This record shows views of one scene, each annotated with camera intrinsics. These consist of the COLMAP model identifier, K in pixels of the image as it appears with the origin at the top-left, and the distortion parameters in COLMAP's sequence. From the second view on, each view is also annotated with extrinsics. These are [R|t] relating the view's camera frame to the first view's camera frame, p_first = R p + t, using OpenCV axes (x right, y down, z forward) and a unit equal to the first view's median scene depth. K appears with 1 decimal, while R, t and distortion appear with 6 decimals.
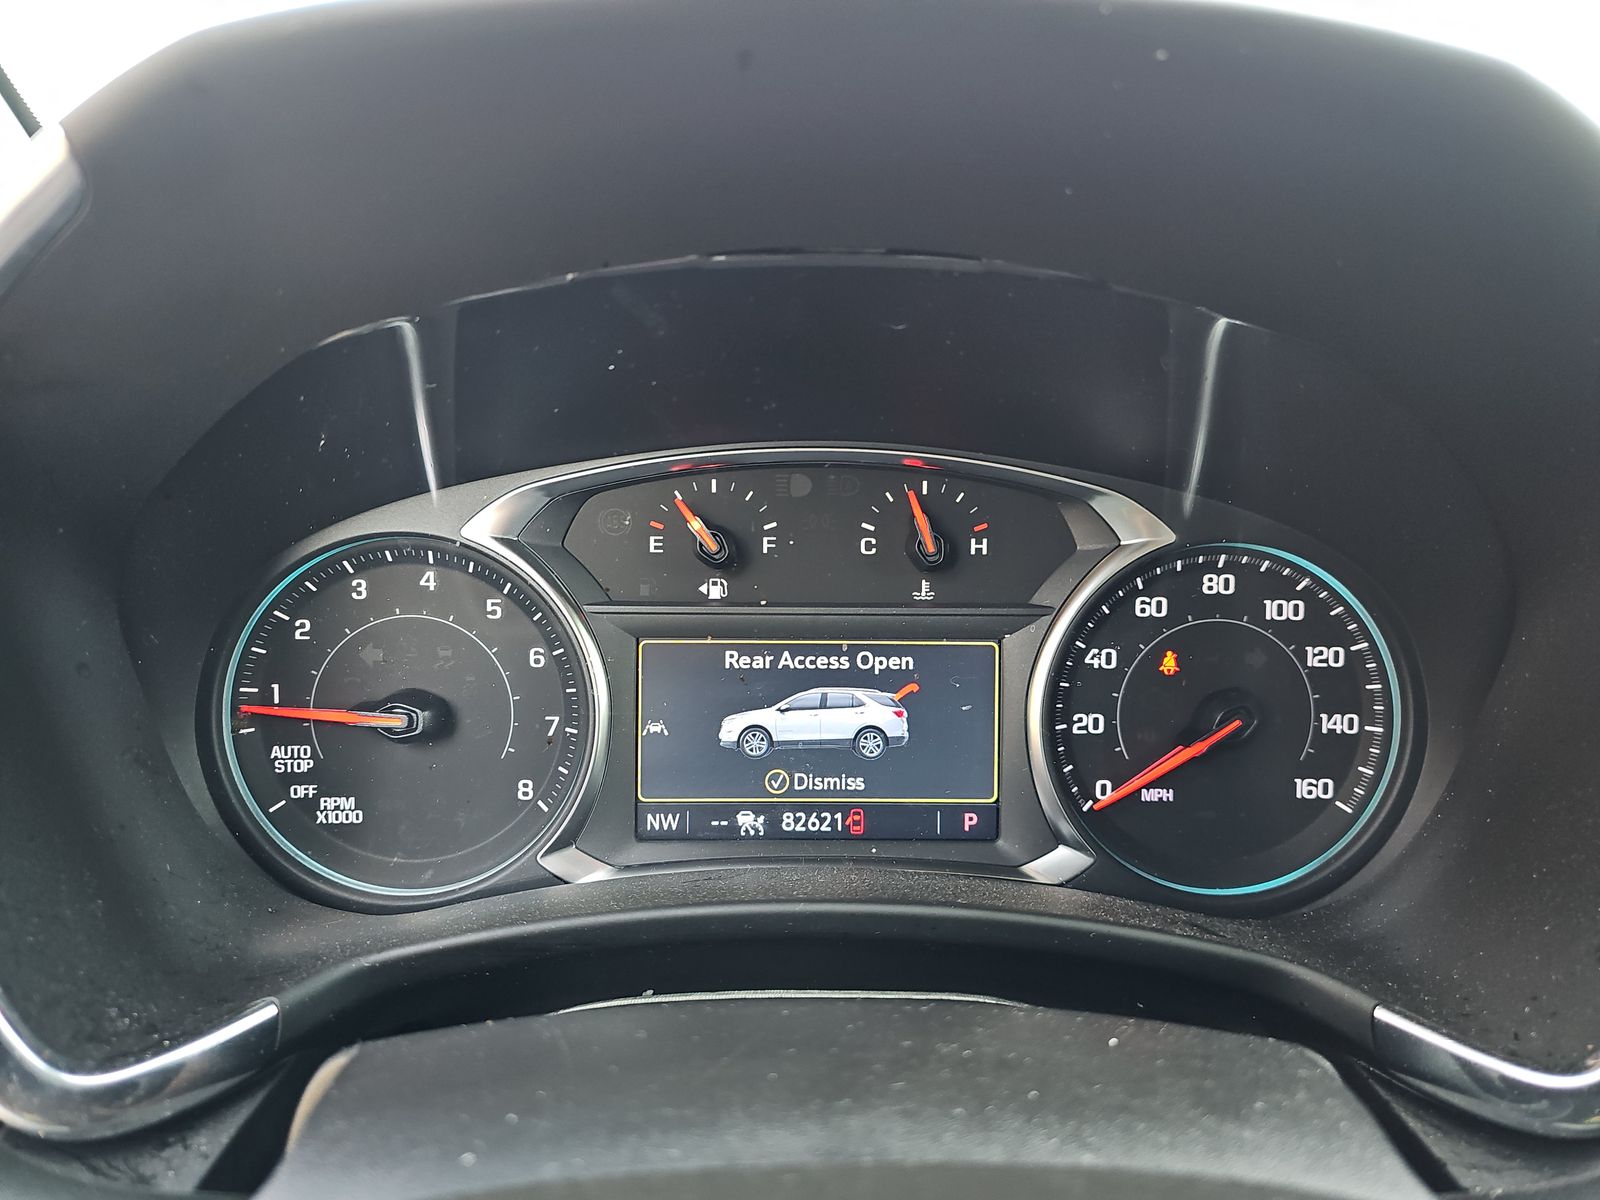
lens RADIAL K [[1157.0, 0, 804.6], [0, 1157.0, 561.4], [0, 0, 1]] dist [0.002552, -0.000505]
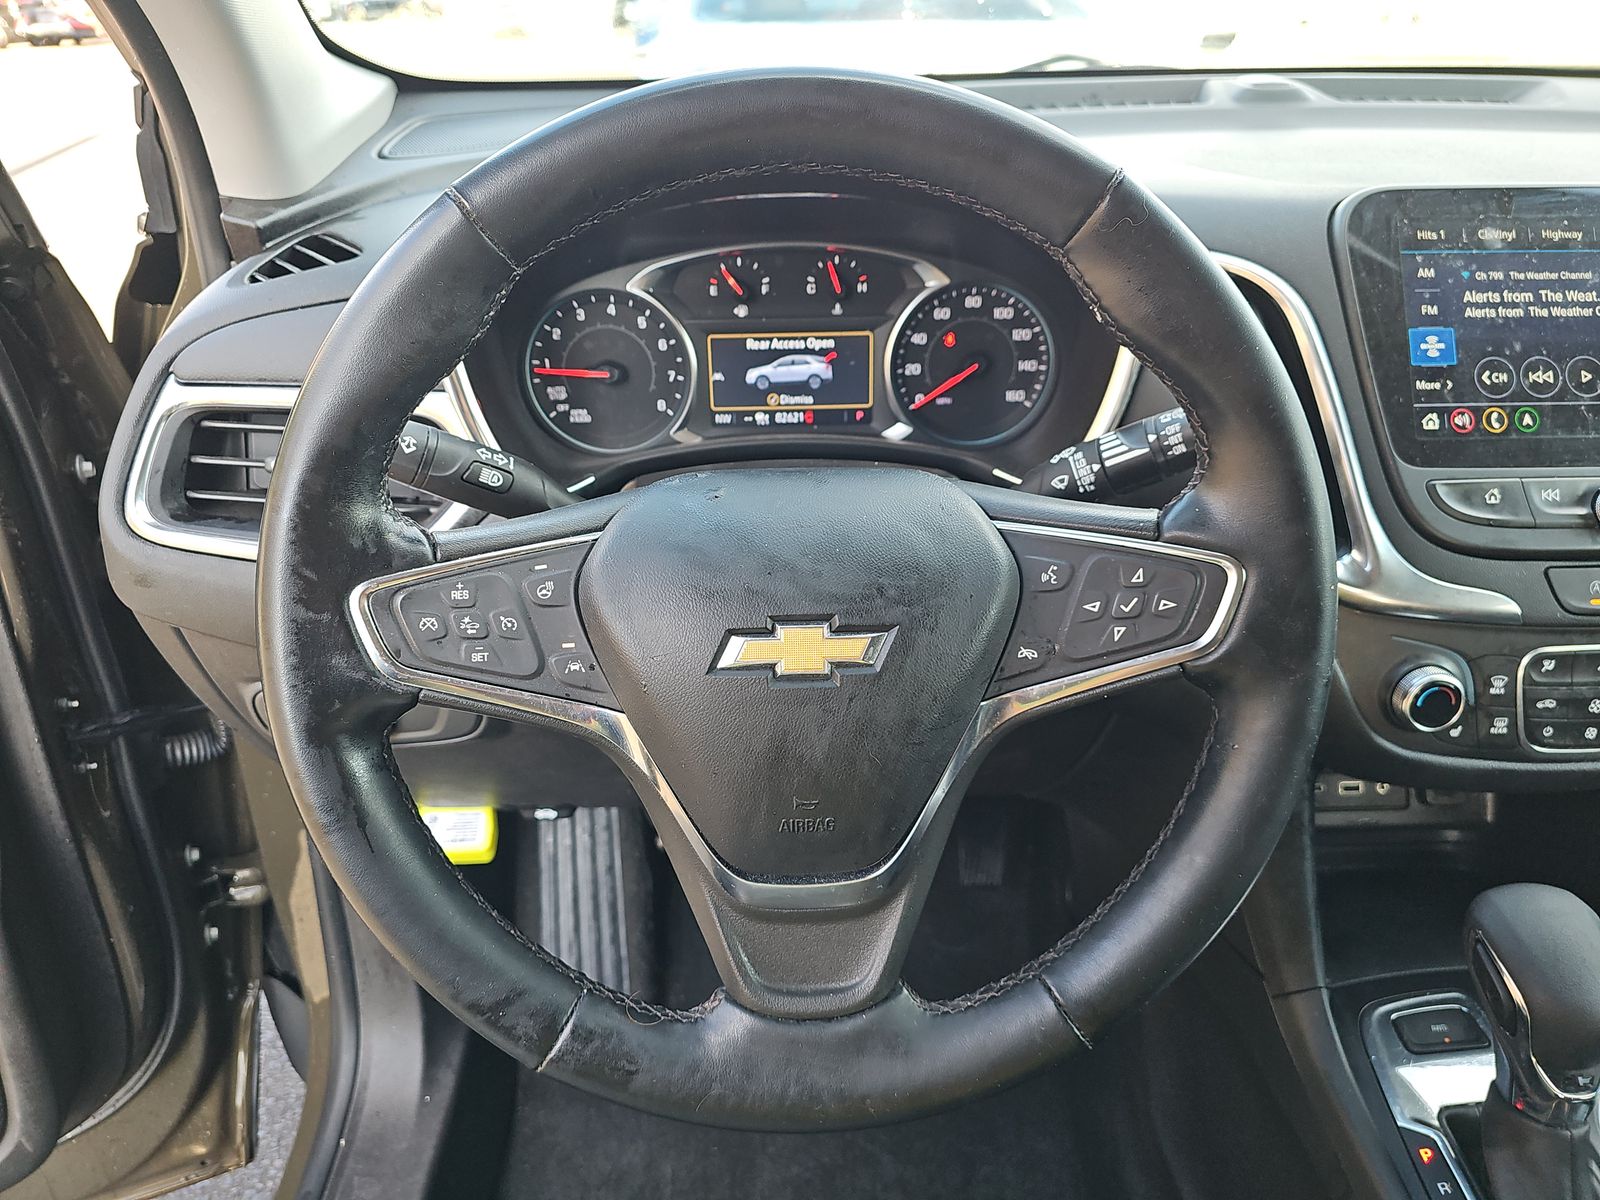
lens RADIAL K [[1098.9, 0, 804.1], [0, 1098.9, 577.3], [0, 0, 1]] dist [0.085716, -0.057858]
pose [[0.999562, -0.028292, 0.008728, 0.007552], [0.024767, 0.960512, 0.277134, -0.068326], [-0.016224, -0.276796, 0.960792, -1.152123]]
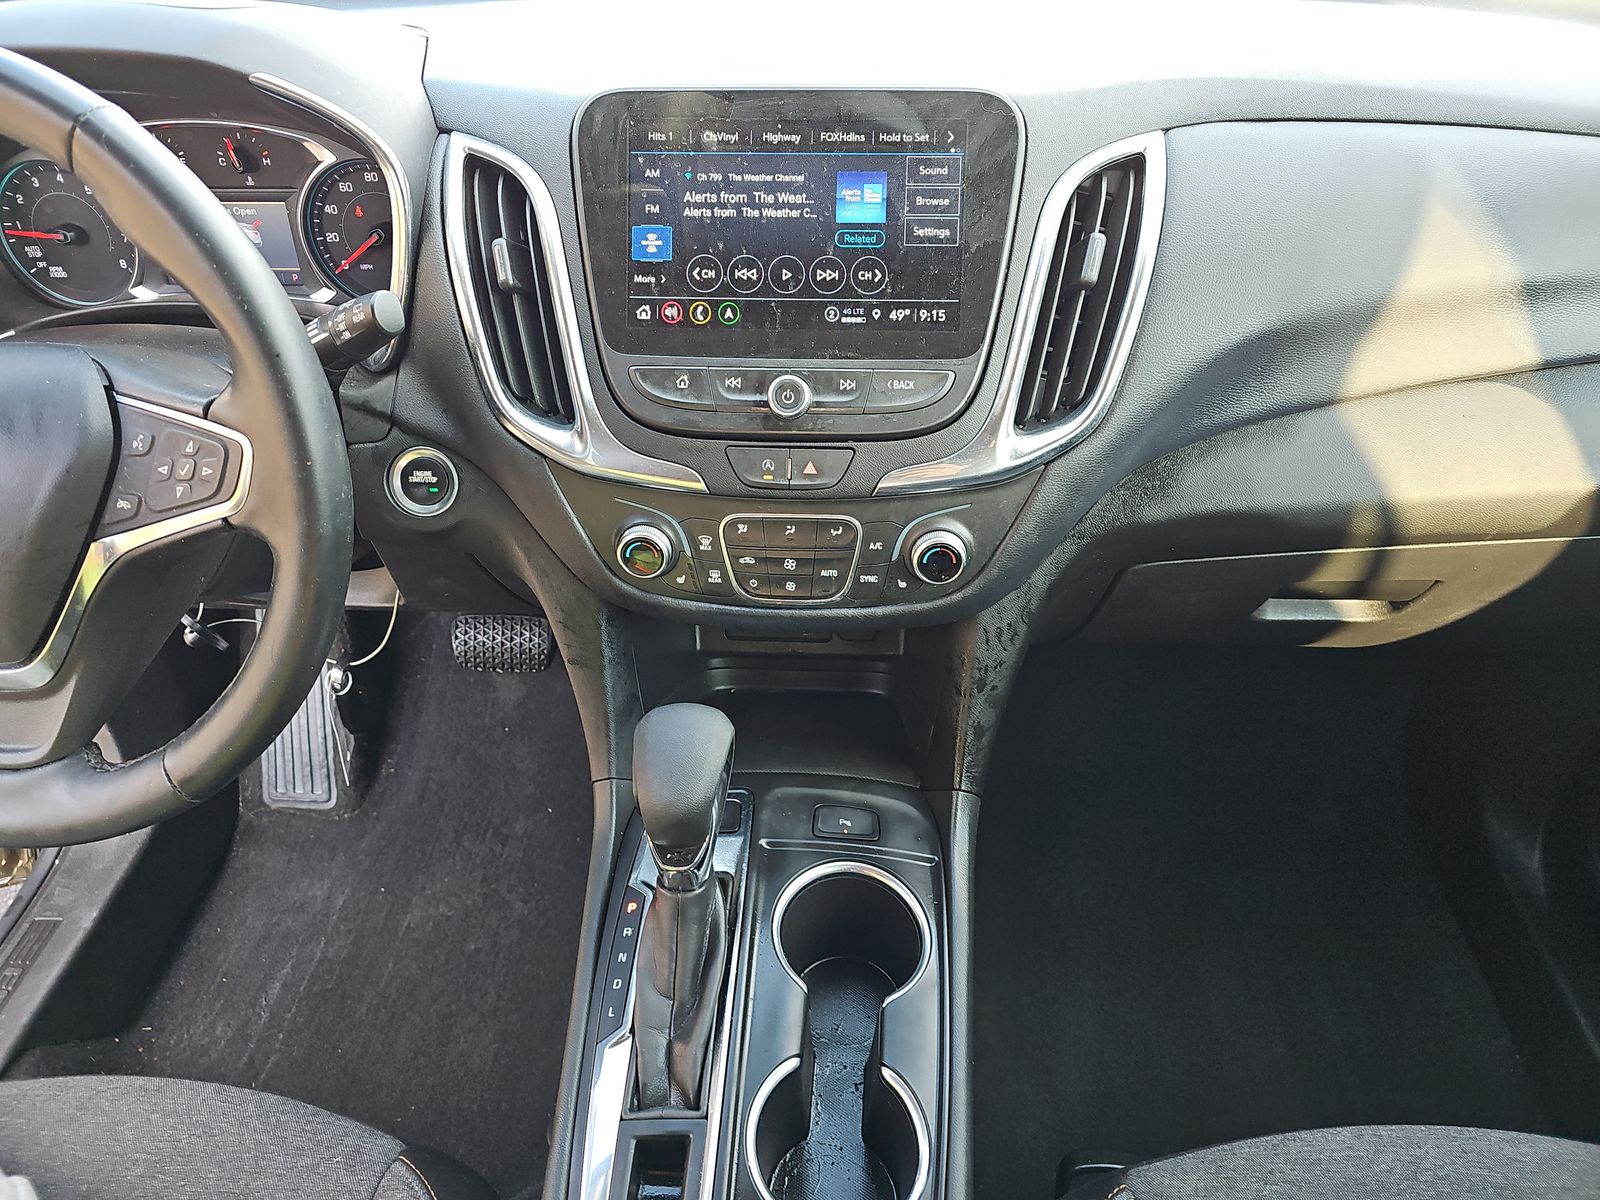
lens RADIAL K [[1098.9, 0, 804.1], [0, 1098.9, 577.3], [0, 0, 1]] dist [0.085716, -0.057858]
pose [[0.991917, 0.025380, -0.124324, 1.586905], [0.031724, 0.899073, 0.436648, -0.223546], [0.122858, -0.437063, 0.891001, -1.352633]]
